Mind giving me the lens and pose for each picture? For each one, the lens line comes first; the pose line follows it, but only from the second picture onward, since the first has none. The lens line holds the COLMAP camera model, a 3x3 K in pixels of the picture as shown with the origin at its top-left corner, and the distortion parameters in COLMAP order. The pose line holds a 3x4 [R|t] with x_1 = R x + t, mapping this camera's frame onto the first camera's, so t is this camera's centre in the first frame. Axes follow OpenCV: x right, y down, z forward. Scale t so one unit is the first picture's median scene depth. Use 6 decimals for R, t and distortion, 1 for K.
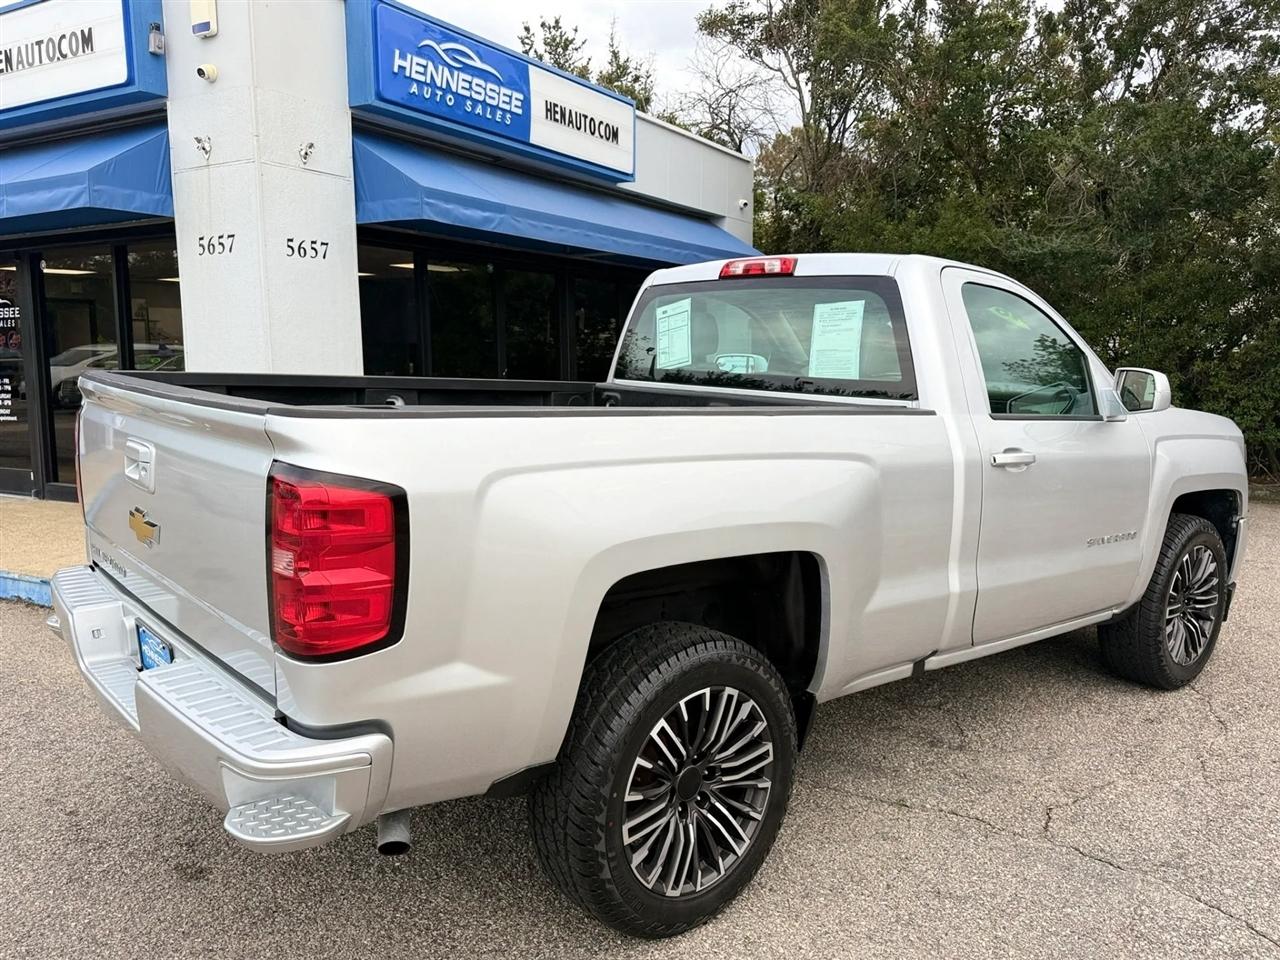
lens RADIAL K [[1006.2, 0, 641.3], [0, 1006.2, 476.4], [0, 0, 1]] dist [0.077589, -0.111099]
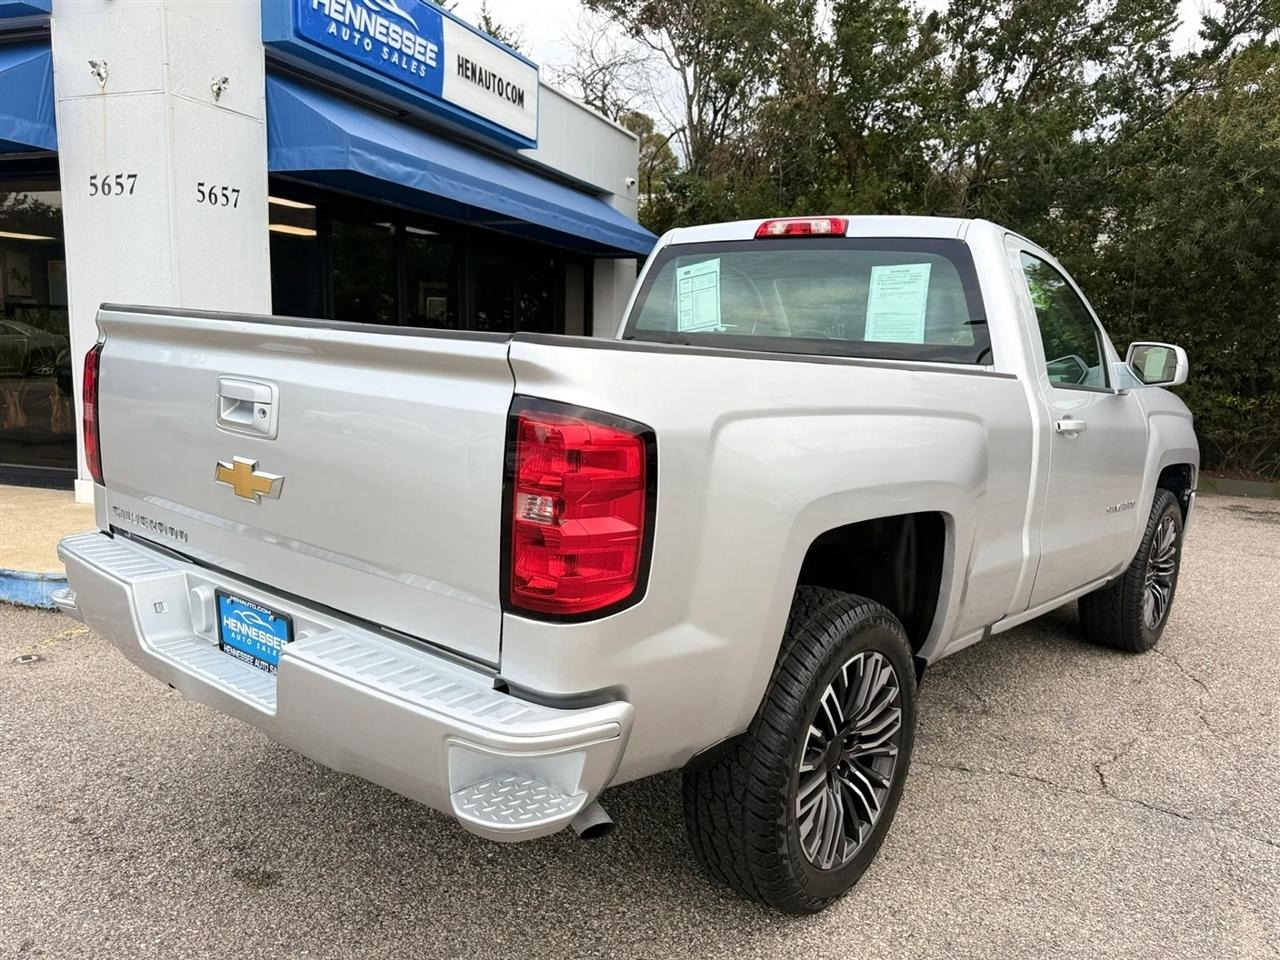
lens RADIAL K [[1019.2, 0, 642.7], [0, 1019.2, 479.1], [0, 0, 1]] dist [0.028734, -0.036841]
pose [[0.983664, 0.005974, 0.179914, -0.120723], [-0.008436, 0.999881, 0.012926, 0.013381], [-0.179816, -0.014233, 0.983597, 0.034021]]
